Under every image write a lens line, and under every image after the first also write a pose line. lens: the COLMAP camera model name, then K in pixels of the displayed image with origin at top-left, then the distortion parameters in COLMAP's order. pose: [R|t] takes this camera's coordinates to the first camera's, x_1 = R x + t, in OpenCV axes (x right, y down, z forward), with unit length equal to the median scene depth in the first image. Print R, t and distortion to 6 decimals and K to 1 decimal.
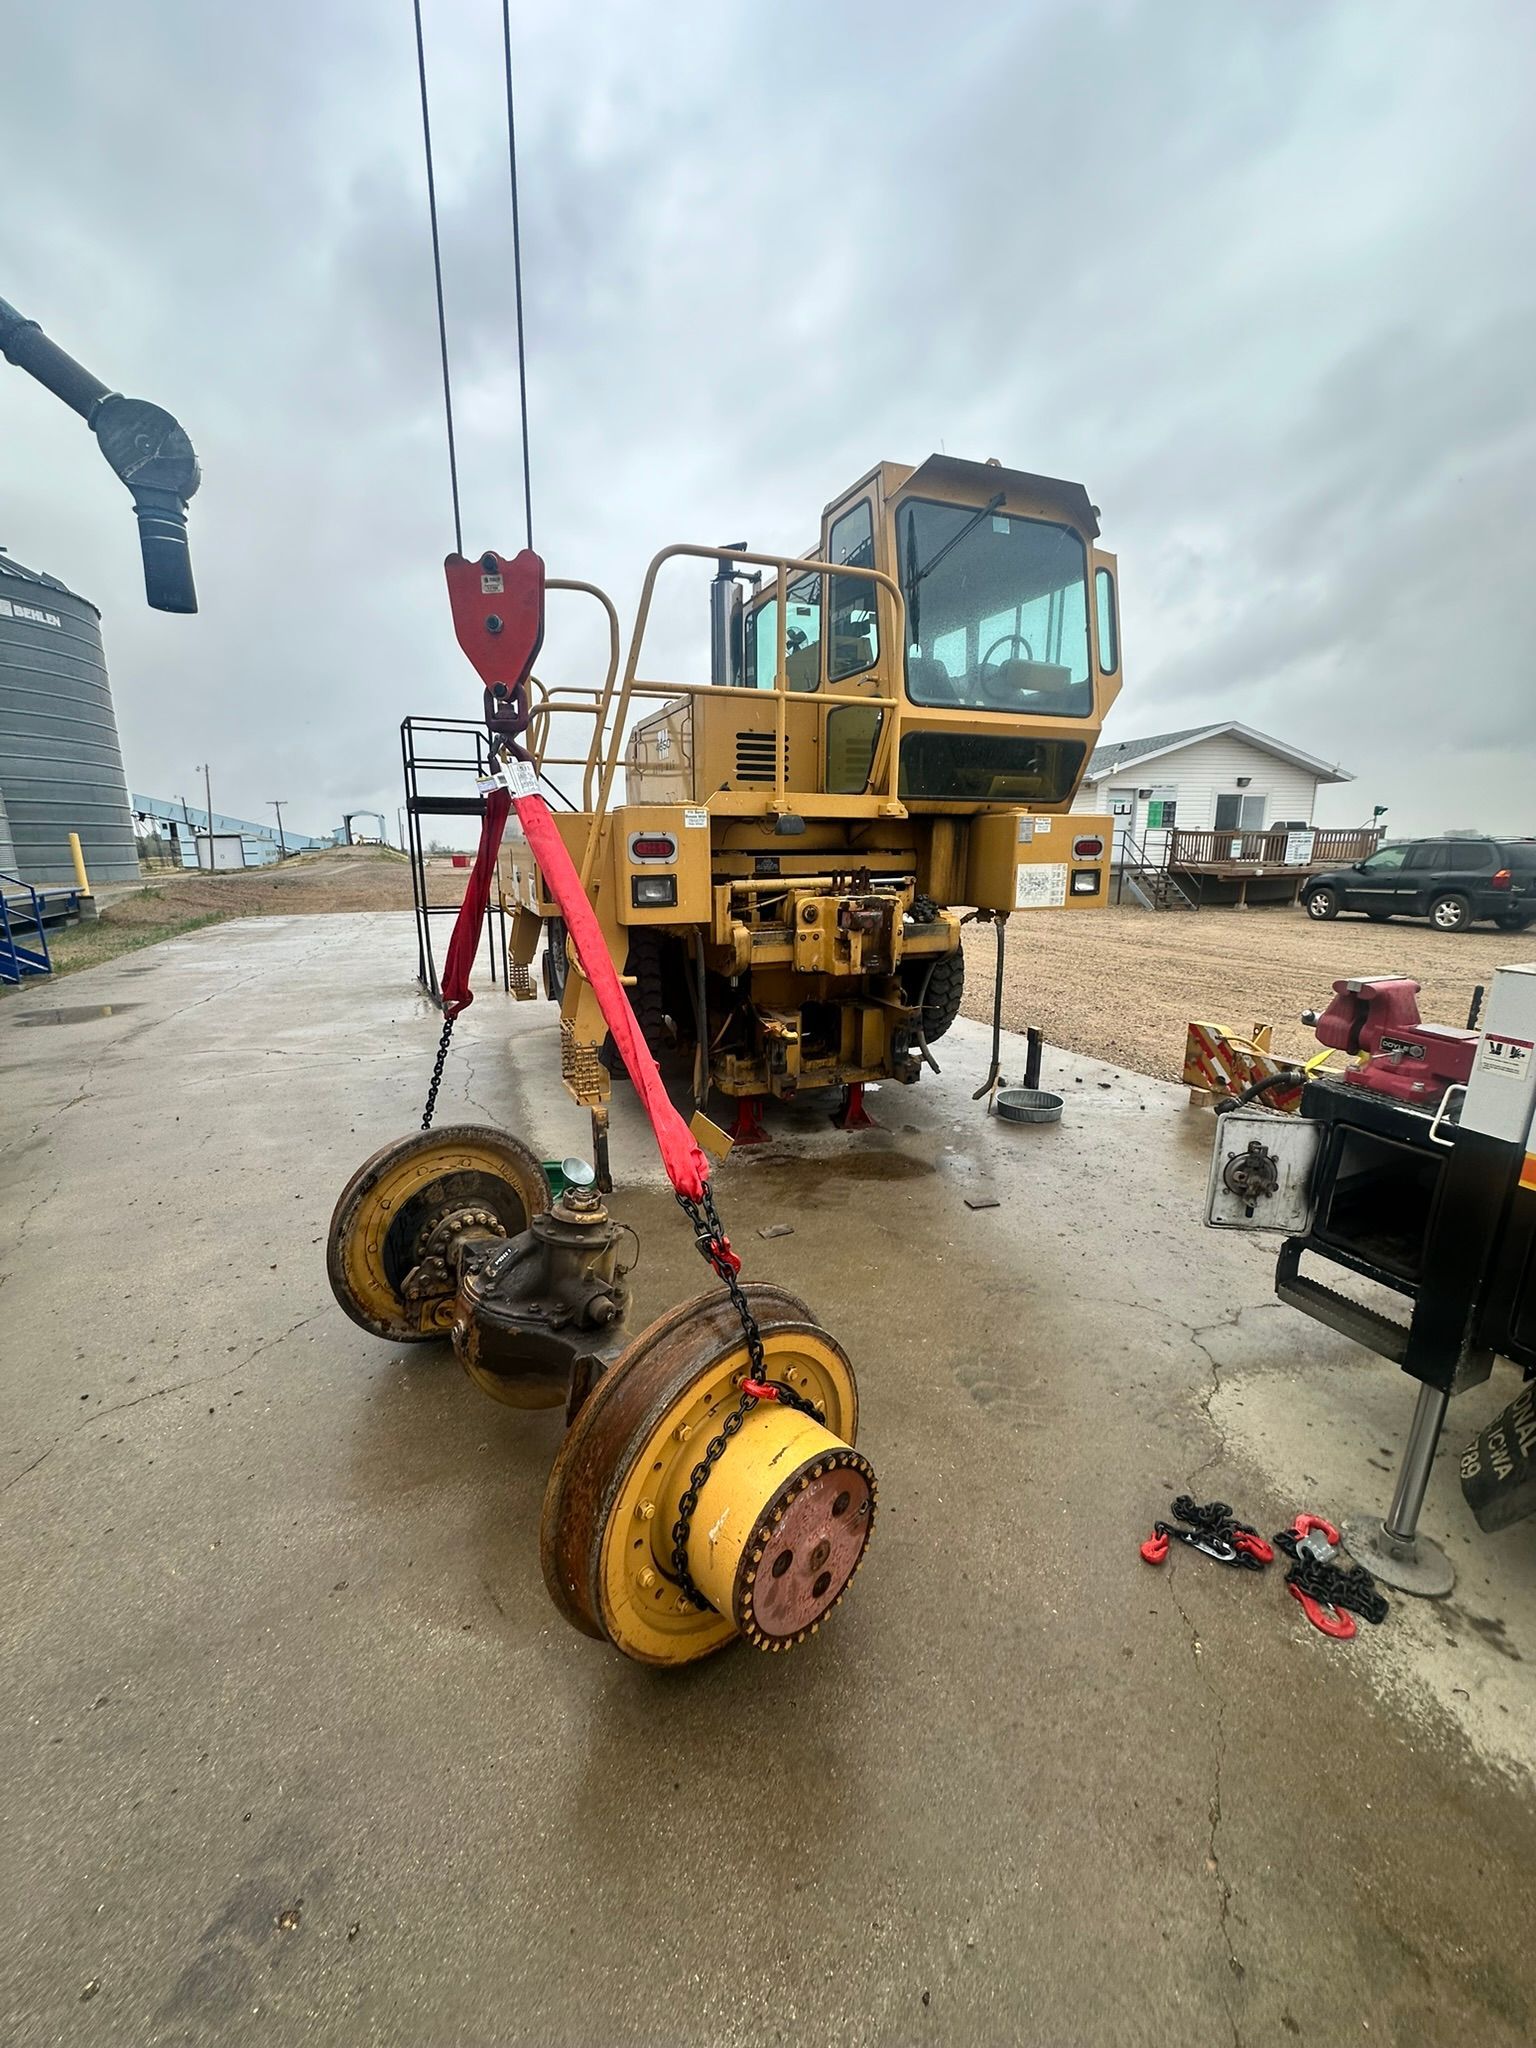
lens RADIAL K [[808.9, 0, 768.0], [0, 808.9, 1024.0], [0, 0, 1]] dist [0.000486, 0.000035]
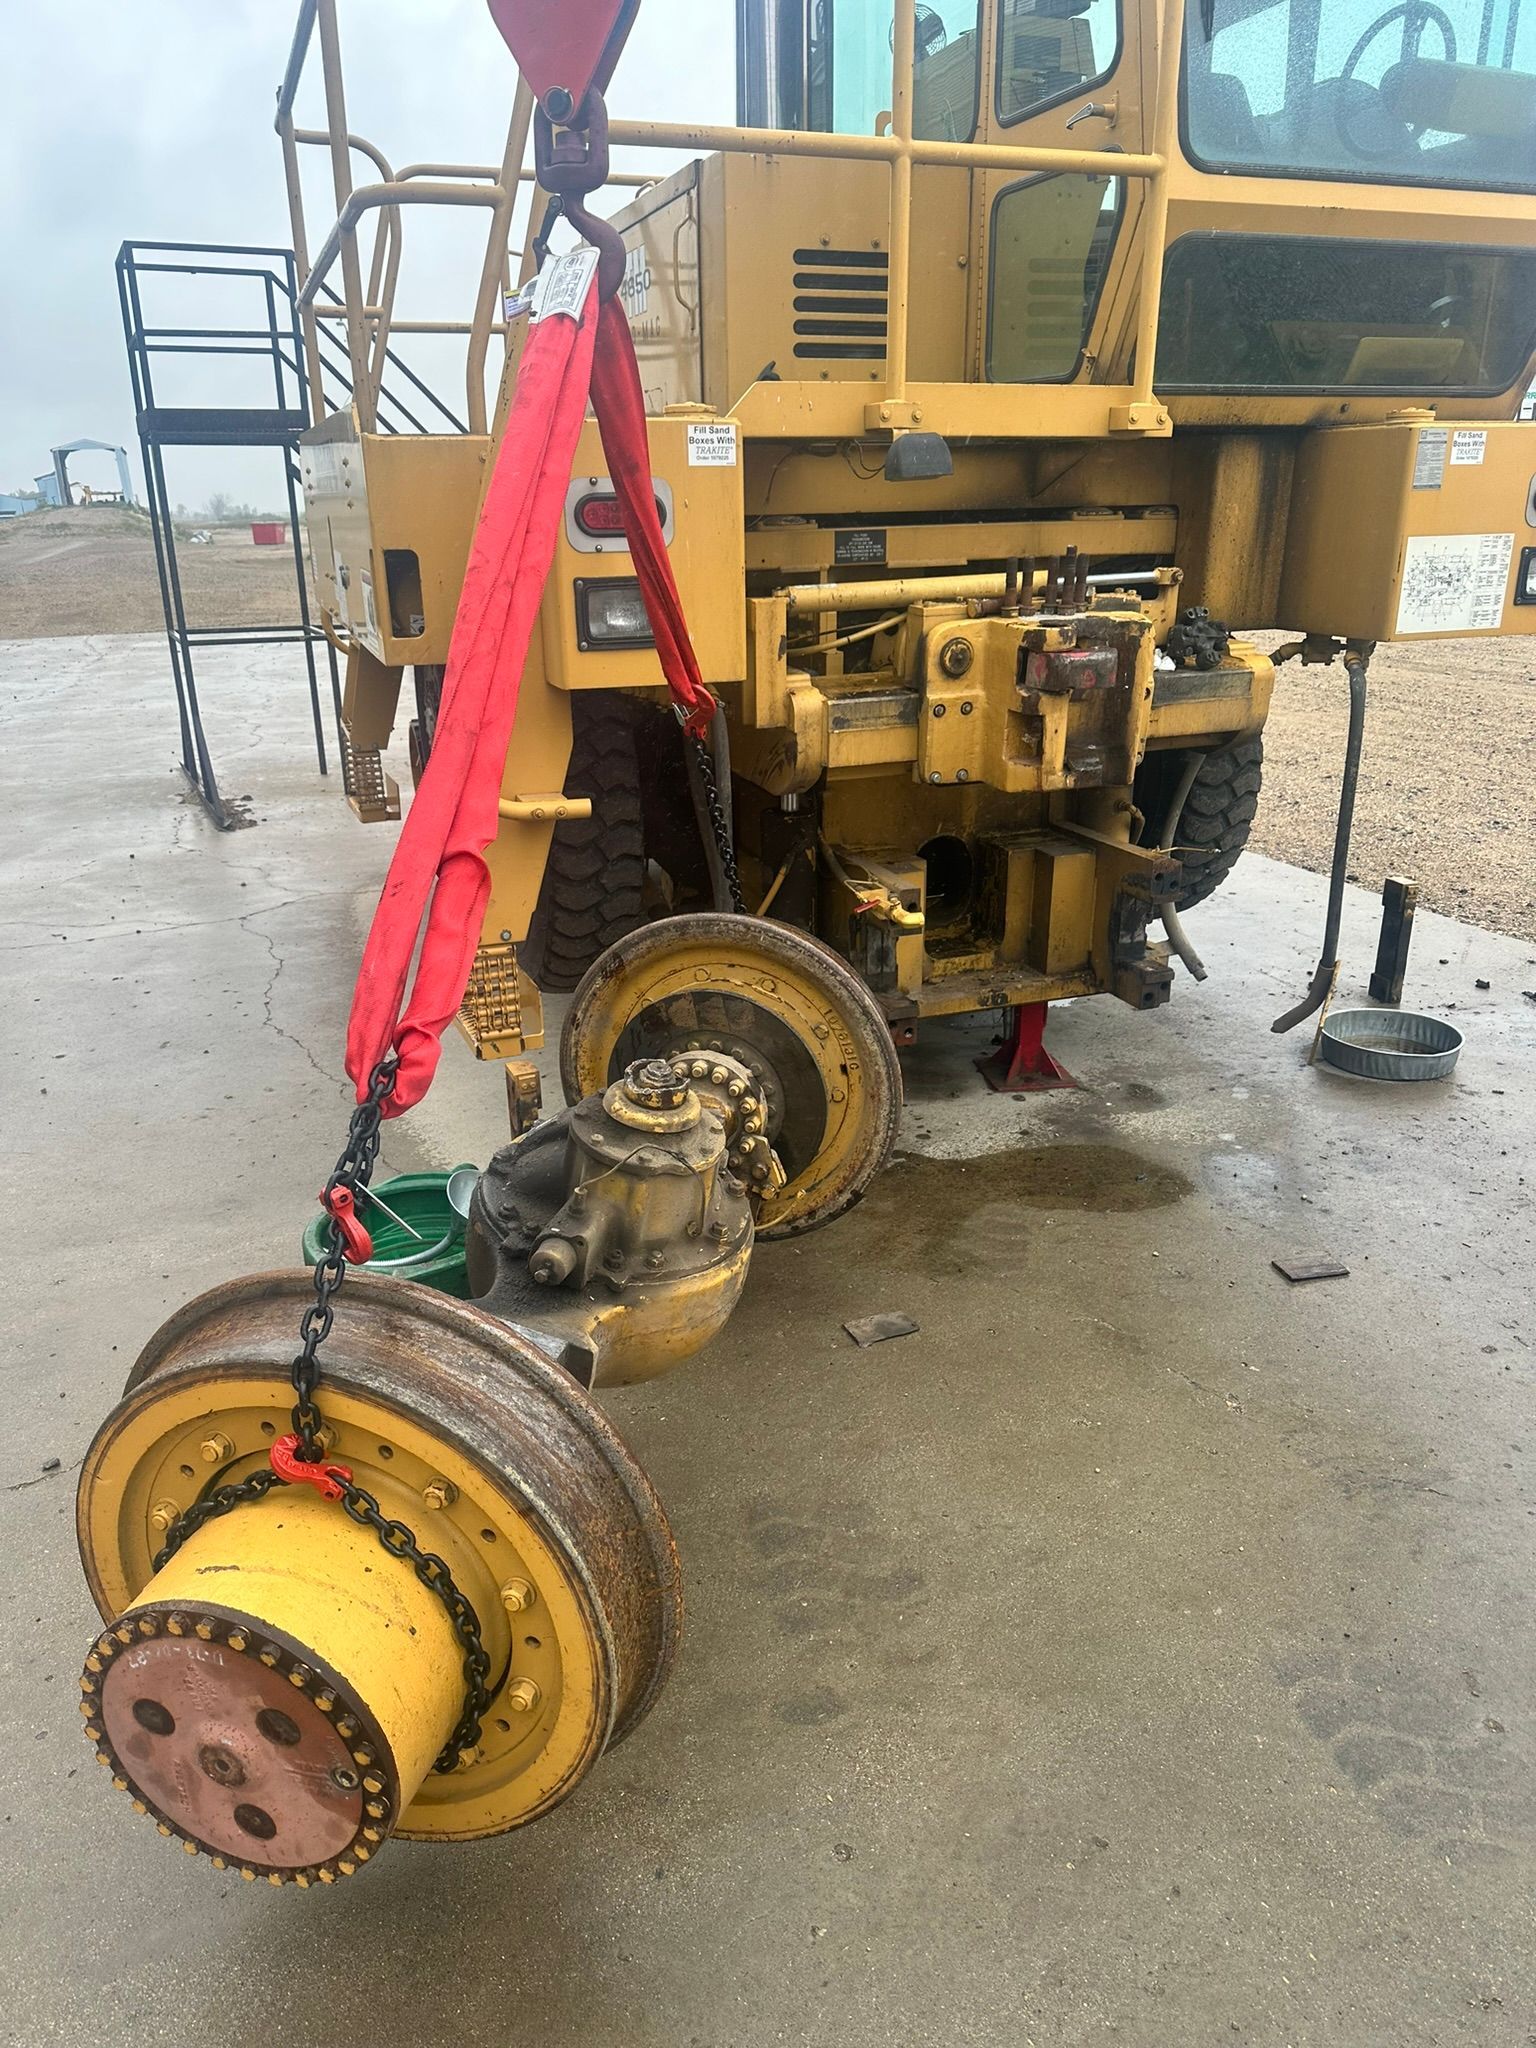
lens RADIAL K [[1410.9, 0, 755.2], [0, 1410.9, 1018.2], [0, 0, 1]] dist [0.098732, -0.159729]
pose [[0.998795, 0.003214, -0.048965, -0.020679], [0.003297, 0.991203, 0.132307, -0.035036], [0.048959, -0.132309, 0.989999, 0.140223]]
